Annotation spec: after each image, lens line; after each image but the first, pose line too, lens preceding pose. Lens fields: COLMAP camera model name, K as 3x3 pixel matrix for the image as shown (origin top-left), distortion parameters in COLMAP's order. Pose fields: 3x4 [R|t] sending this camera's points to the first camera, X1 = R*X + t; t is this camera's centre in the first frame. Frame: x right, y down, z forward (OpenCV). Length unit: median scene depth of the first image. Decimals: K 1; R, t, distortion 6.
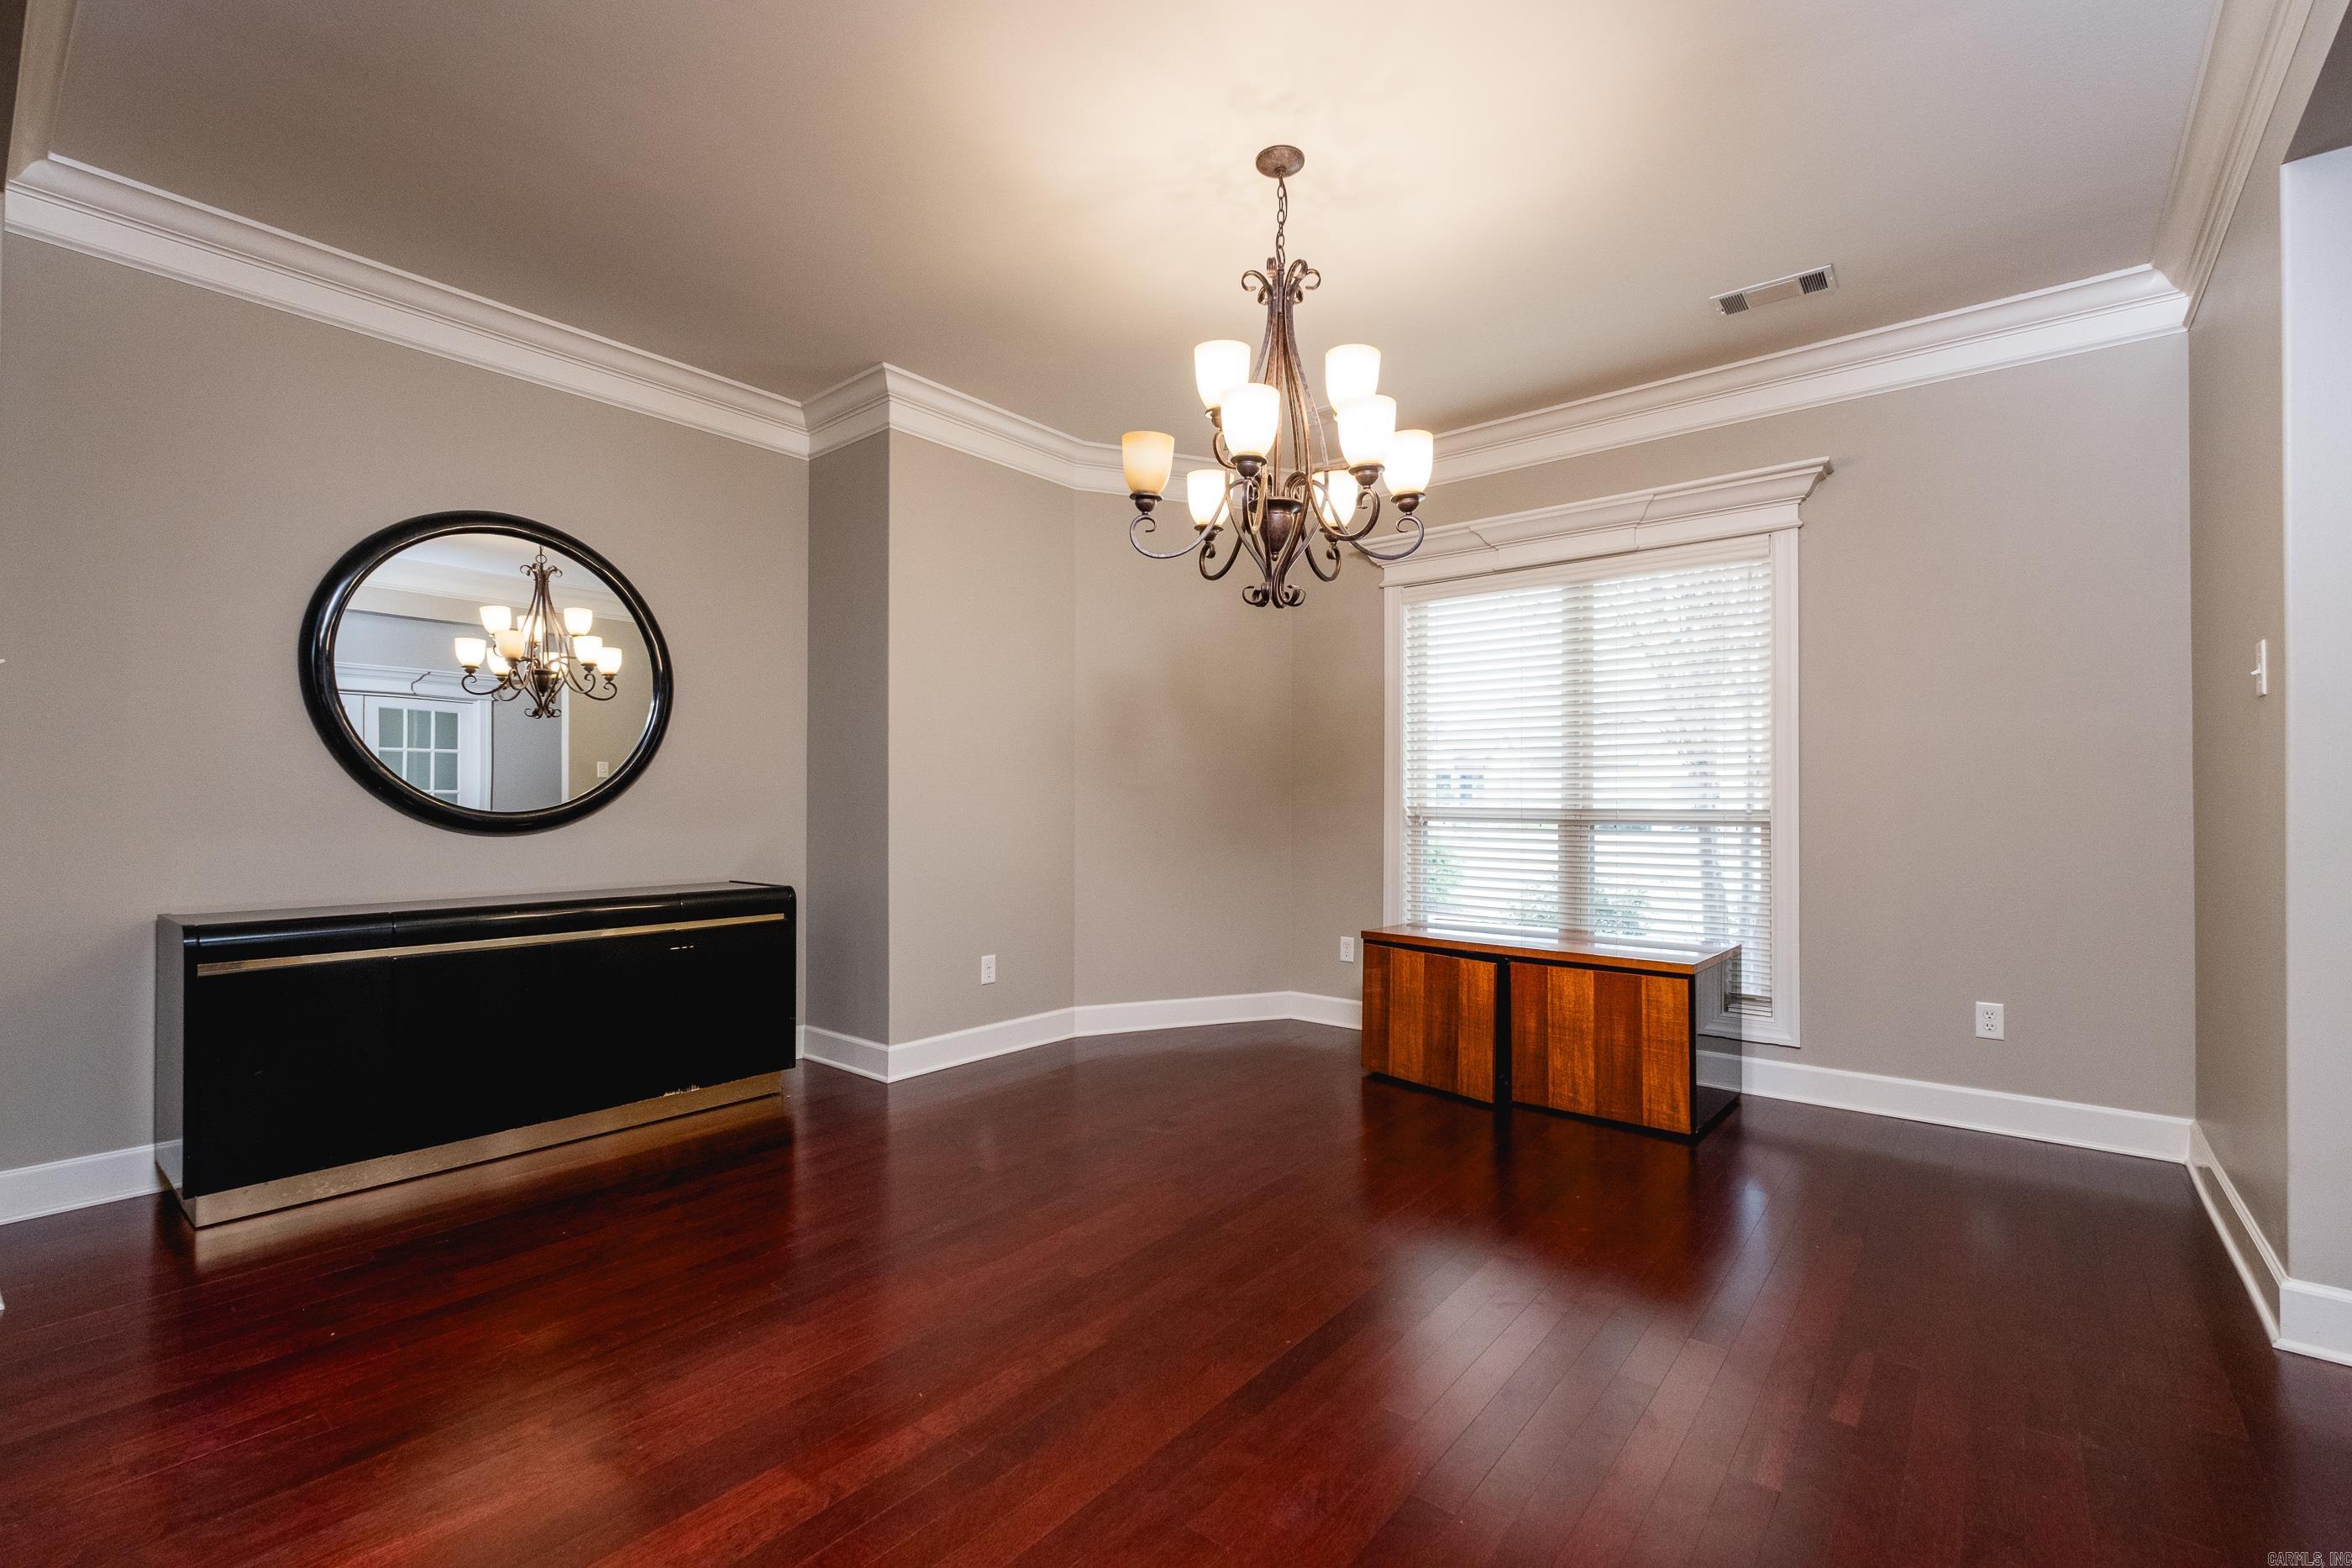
lens RADIAL K [[1014.8, 0, 1219.4], [0, 1014.8, 801.8], [0, 0, 1]] dist [0.002144, -0.003519]
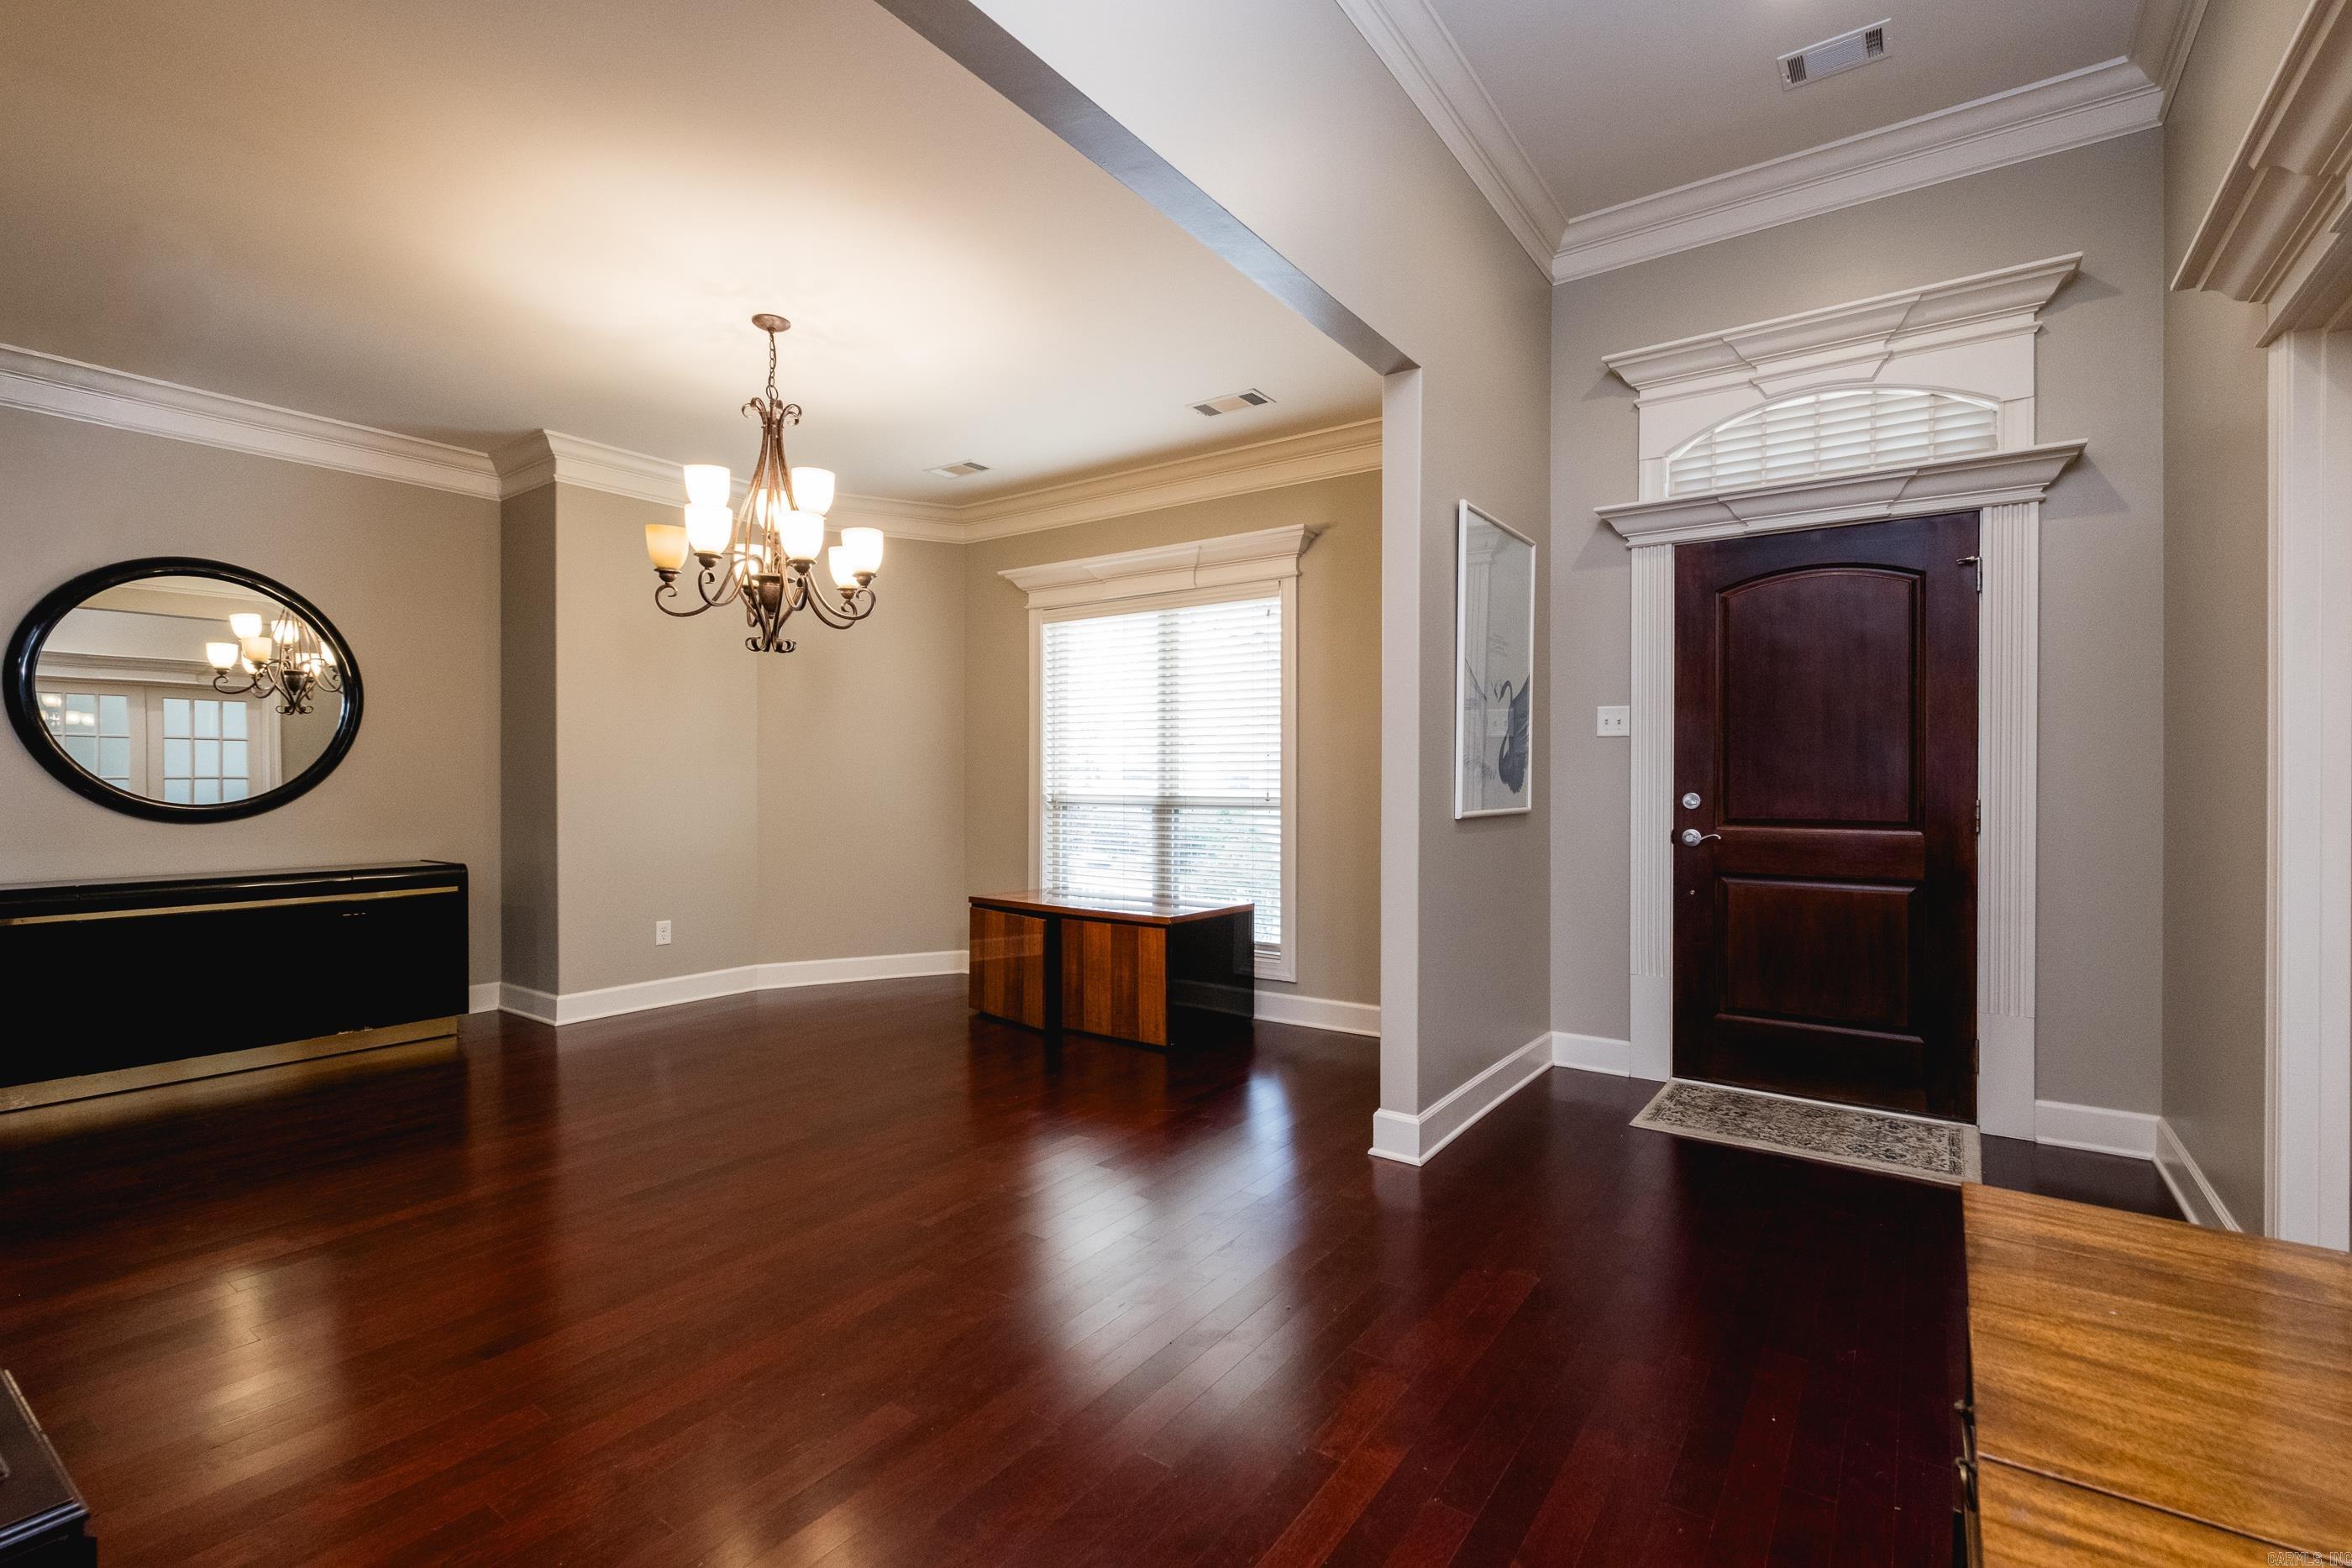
lens RADIAL K [[1014.8, 0, 1195.0], [0, 1014.8, 789.8], [0, 0, 1]] dist [0.002144, -0.003519]
pose [[0.996990, -0.003581, 0.077451, 0.338095], [0.002950, 0.999962, 0.008257, -0.012117], [-0.077477, -0.008004, 0.996962, -0.260054]]
